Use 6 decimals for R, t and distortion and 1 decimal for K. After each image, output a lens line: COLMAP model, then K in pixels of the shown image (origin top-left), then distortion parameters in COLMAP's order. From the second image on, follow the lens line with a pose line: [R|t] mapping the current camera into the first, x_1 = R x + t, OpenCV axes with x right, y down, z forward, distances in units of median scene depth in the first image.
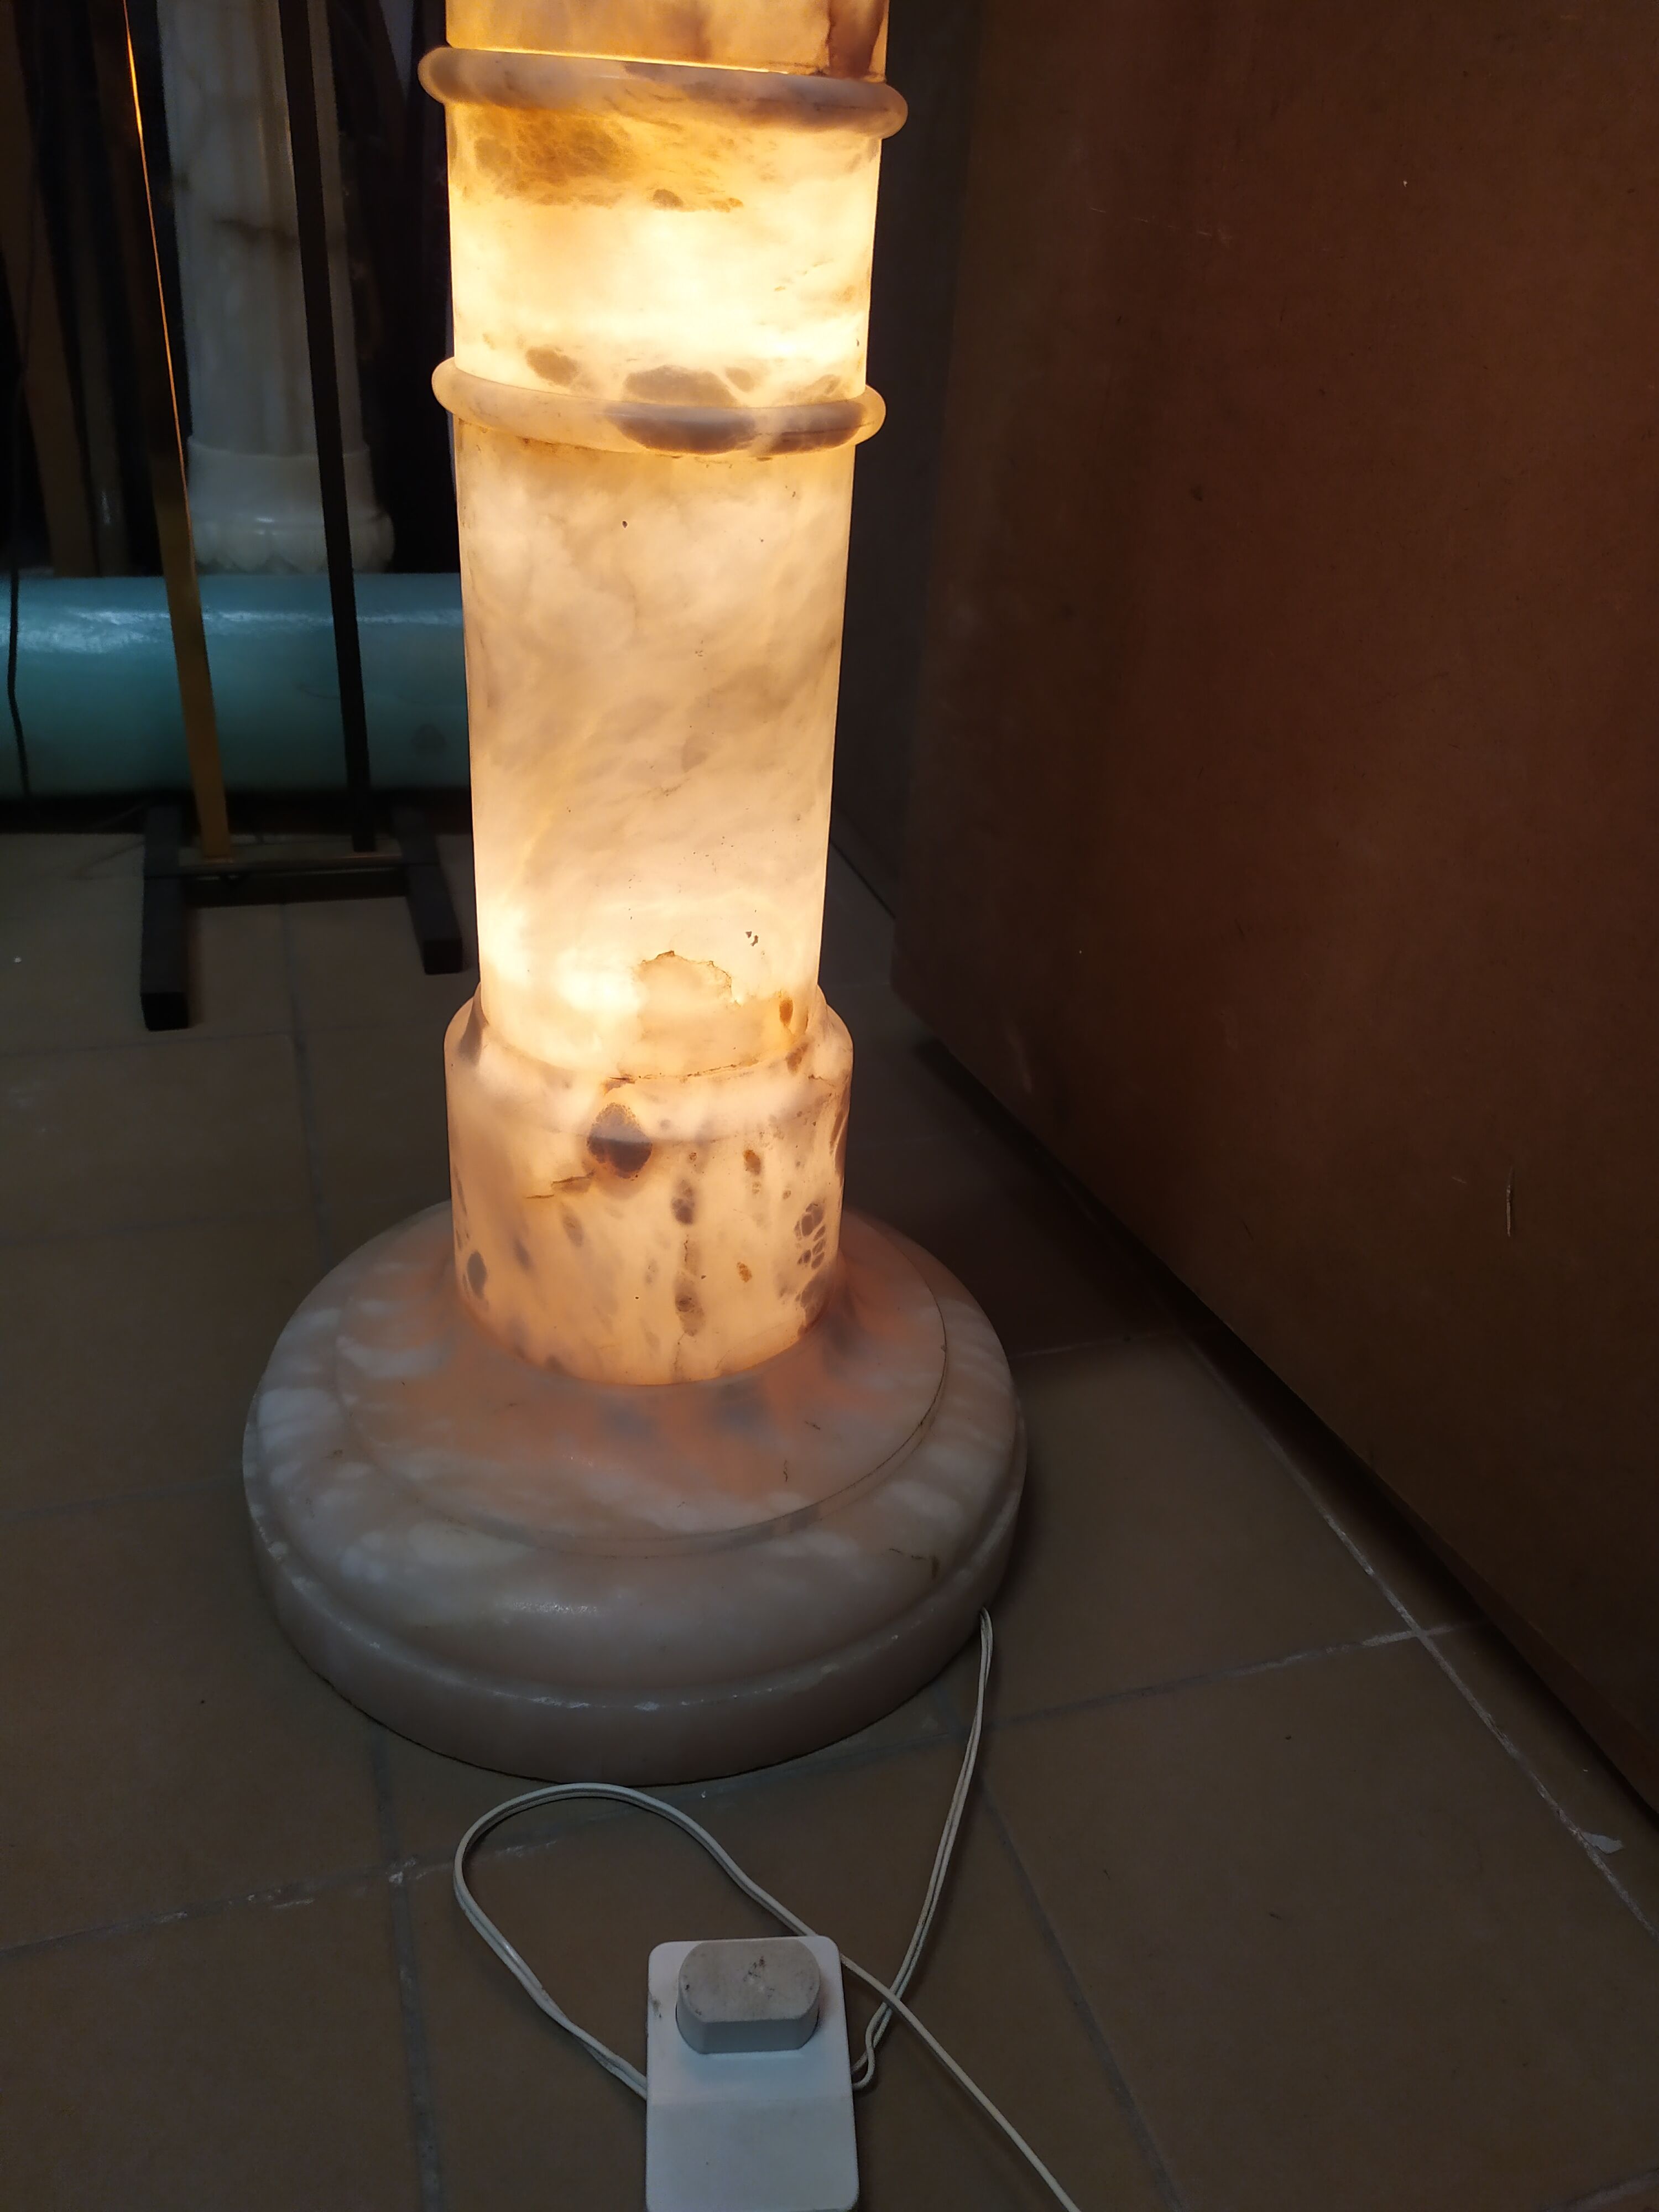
lens RADIAL K [[1699.3, 0, 743.5], [0, 1699.3, 1084.4], [0, 0, 1]] dist [0.052894, -0.068027]
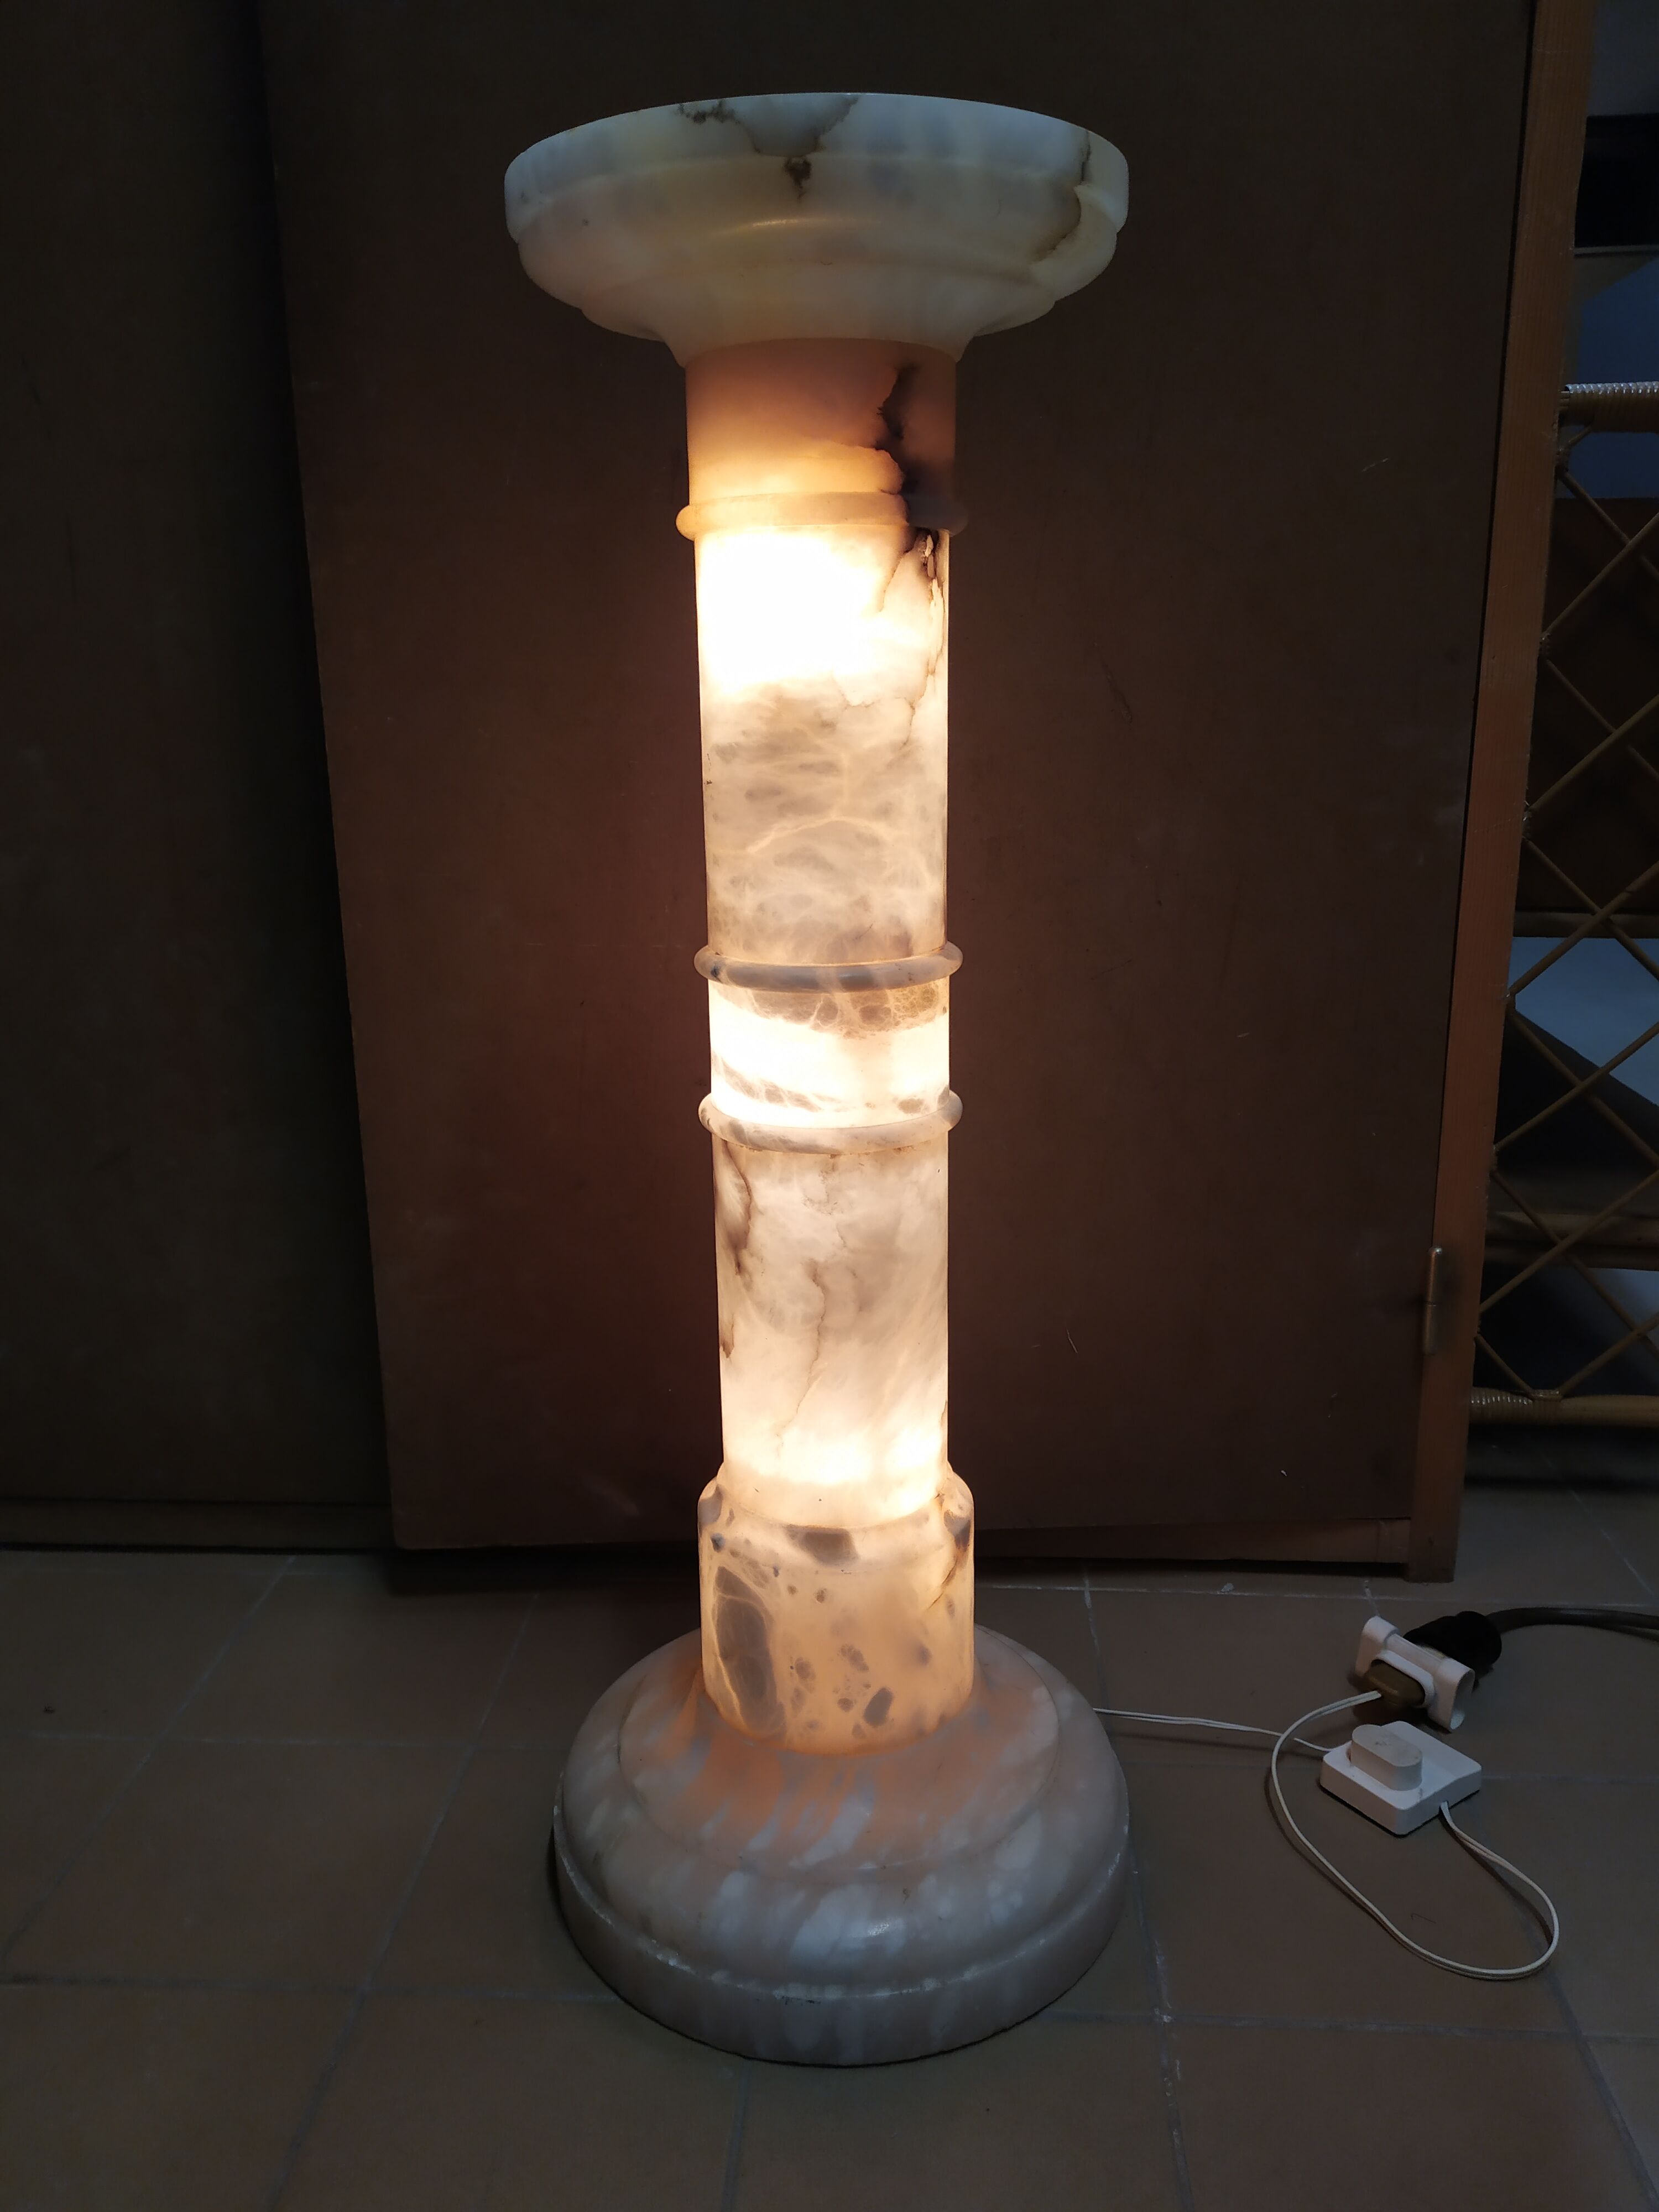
lens RADIAL K [[1699.3, 0, 818.9], [0, 1699.3, 1087.8], [0, 0, 1]] dist [0.052894, -0.068027]
pose [[0.362941, -0.288158, 0.886137, -1.734629], [0.507450, 0.858718, 0.071402, -0.615278], [-0.781517, 0.423756, 0.457890, 0.252217]]
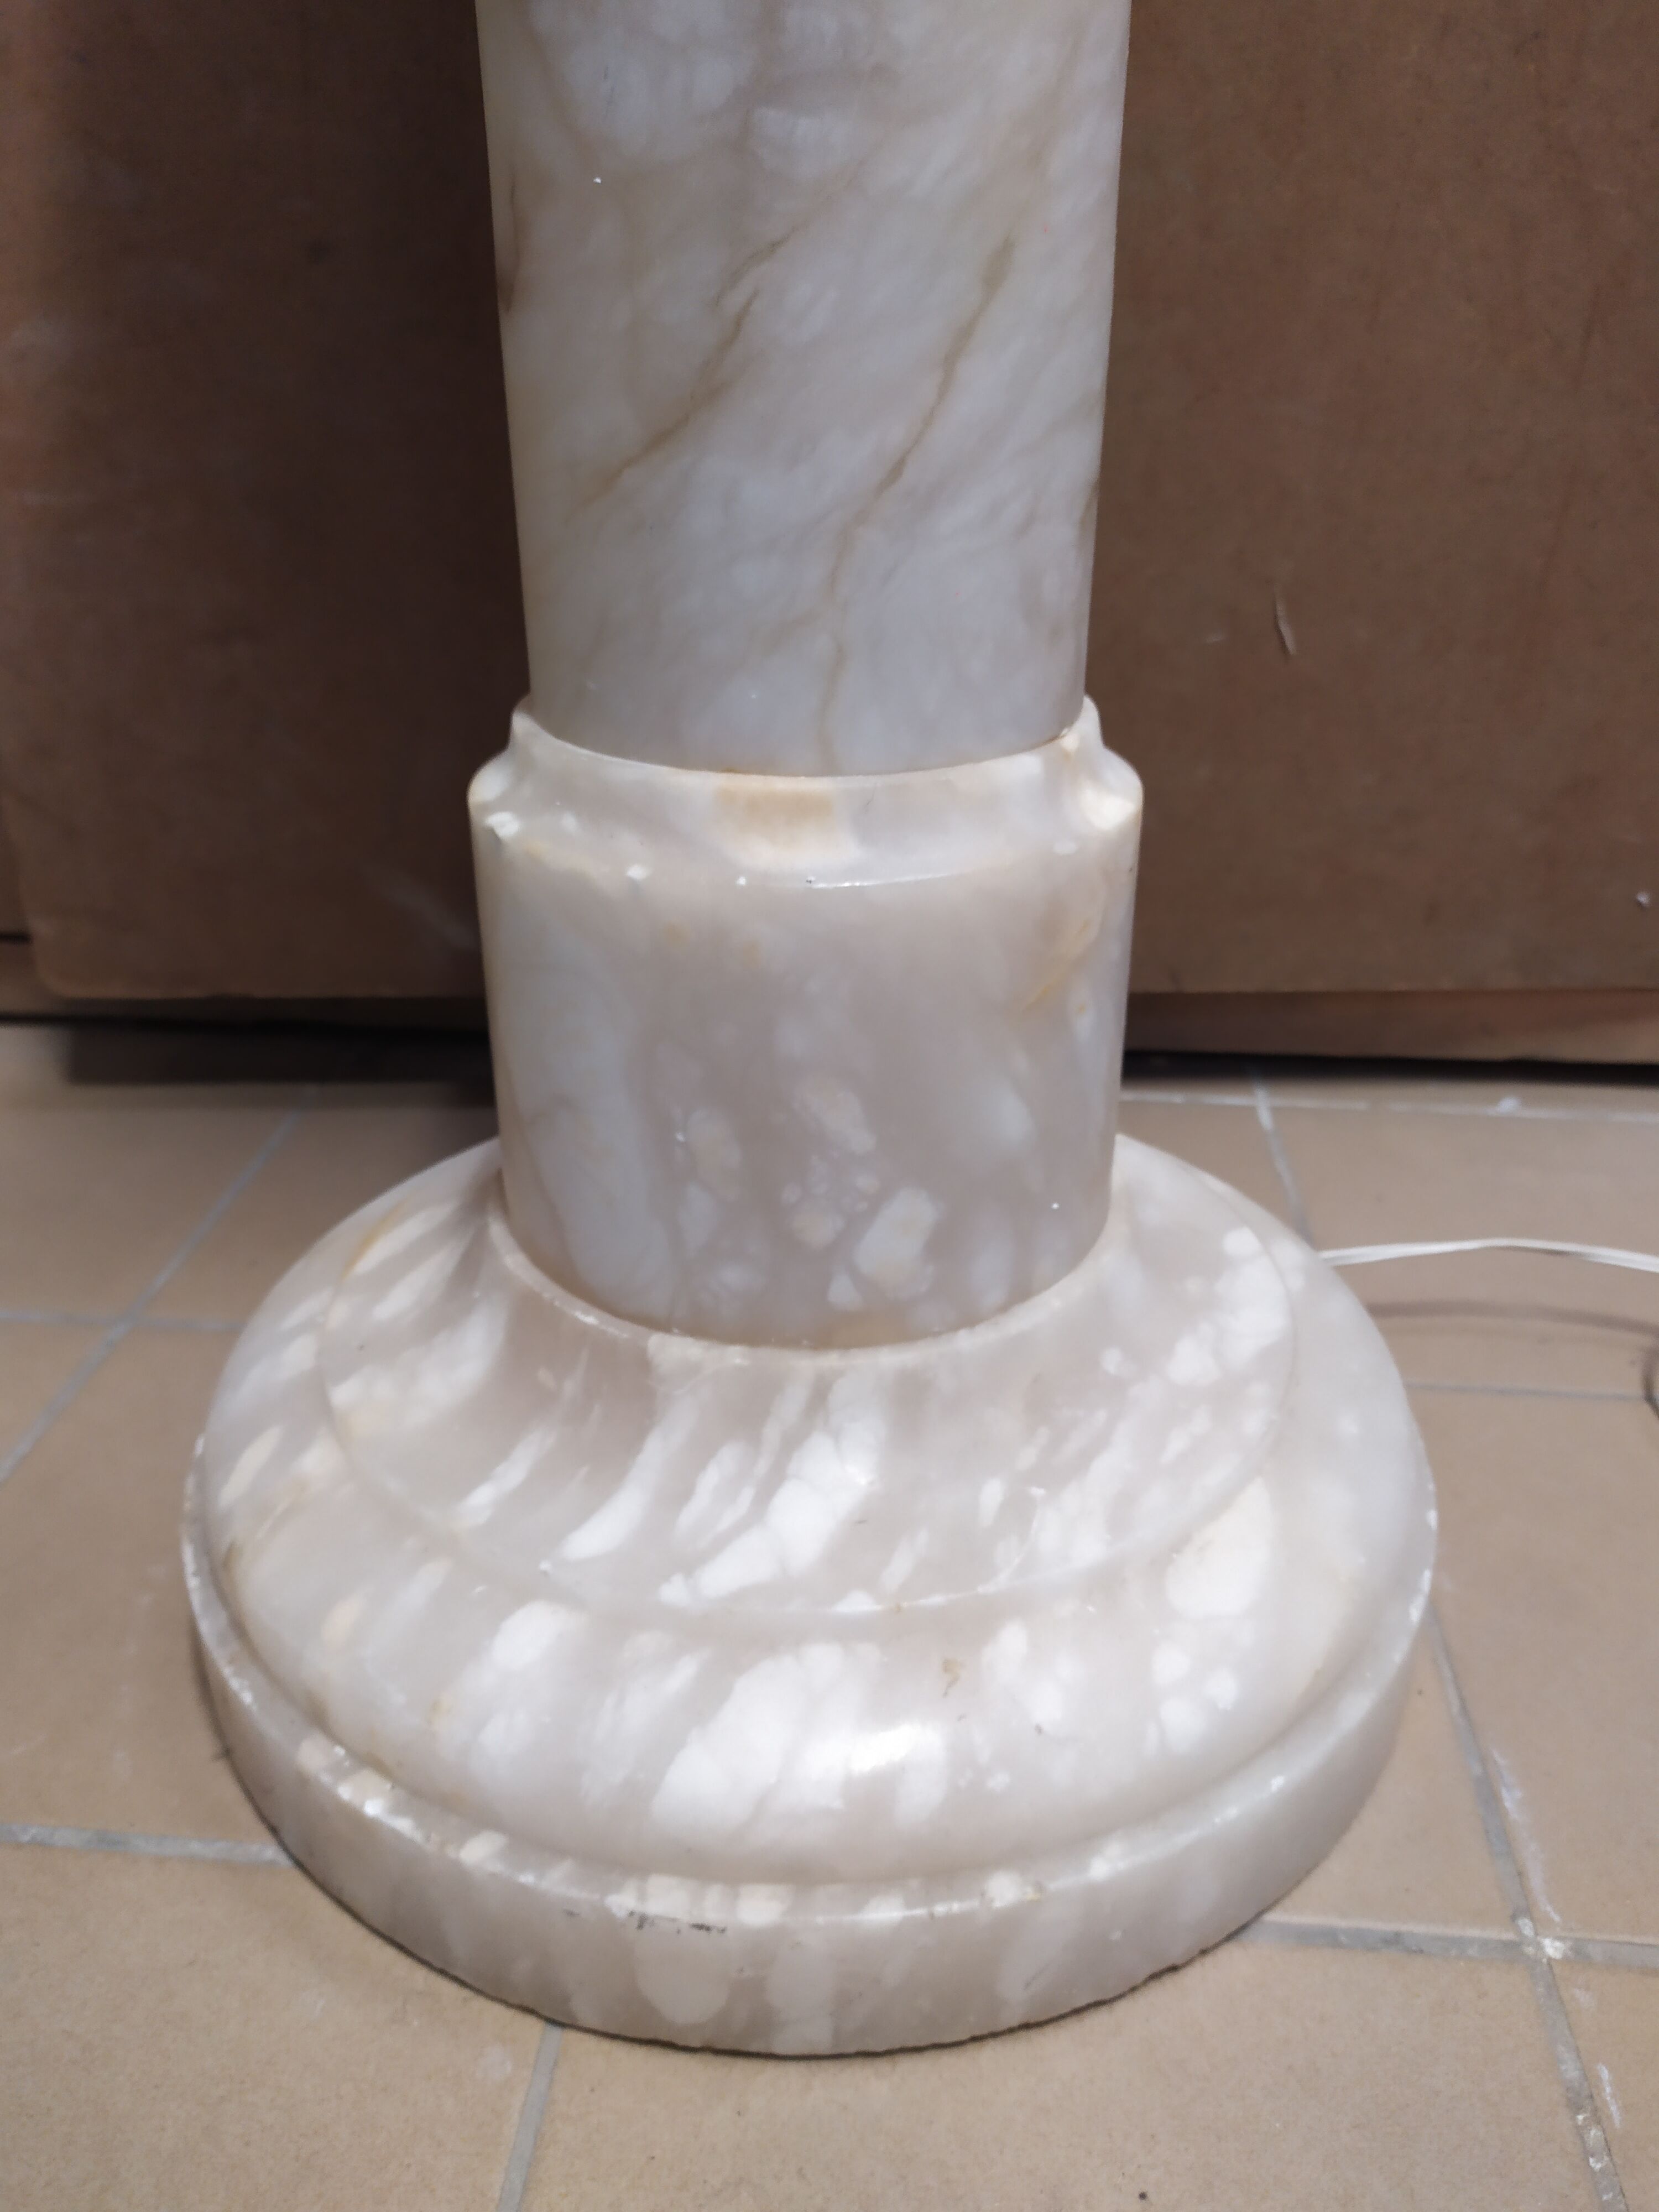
lens RADIAL K [[1699.3, 0, 819.2], [0, 1699.3, 1088.7], [0, 0, 1]] dist [0.052894, -0.068027]
pose [[0.384321, -0.452281, 0.804823, -0.823634], [0.491162, 0.838329, 0.236569, -0.107306], [-0.781701, 0.304380, 0.544331, 0.952785]]
